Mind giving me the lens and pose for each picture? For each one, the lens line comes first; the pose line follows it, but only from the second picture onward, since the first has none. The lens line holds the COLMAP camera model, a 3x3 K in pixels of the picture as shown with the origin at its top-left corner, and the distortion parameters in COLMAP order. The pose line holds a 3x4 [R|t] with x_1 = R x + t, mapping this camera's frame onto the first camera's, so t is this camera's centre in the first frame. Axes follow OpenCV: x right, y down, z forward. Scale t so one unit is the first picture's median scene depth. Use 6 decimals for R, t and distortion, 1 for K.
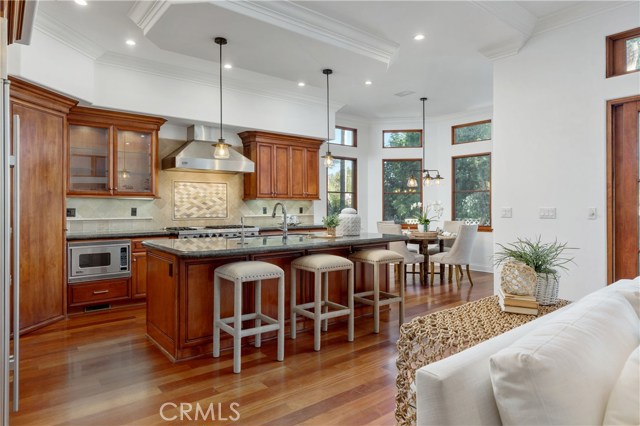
lens RADIAL K [[388.1, 0, 319.7], [0, 388.1, 207.2], [0, 0, 1]] dist [0.000047, 0.004600]
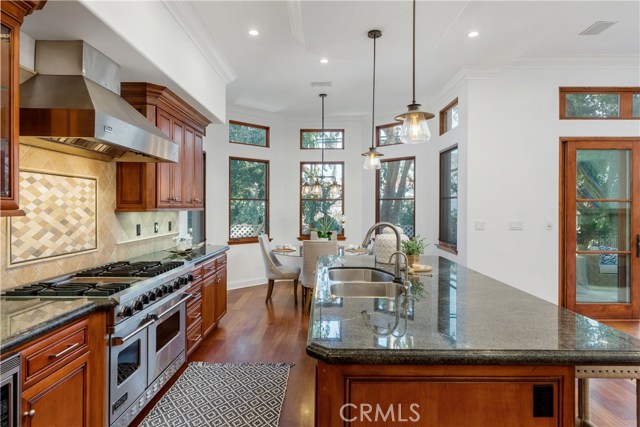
lens RADIAL K [[388.1, 0, 322.1], [0, 388.1, 212.1], [0, 0, 1]] dist [0.000047, 0.004600]
pose [[0.627924, -0.009321, 0.778219, -0.462443], [0.001665, 0.999942, 0.010633, -0.025783], [-0.778273, -0.005380, 0.627903, 0.494034]]
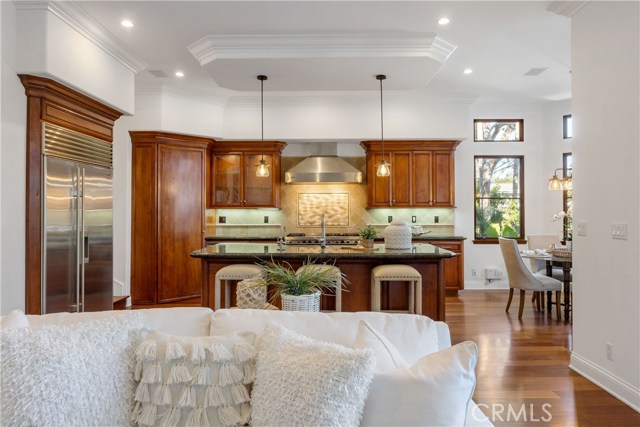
lens RADIAL K [[423.3, 0, 317.7], [0, 423.3, 210.3], [0, 0, 1]] dist [-0.001673, -0.001890]
pose [[0.772390, -0.000768, -0.635148, 0.441936], [-0.000427, 0.999998, -0.001729, -0.013633], [0.635148, 0.001606, 0.772388, 0.069594]]
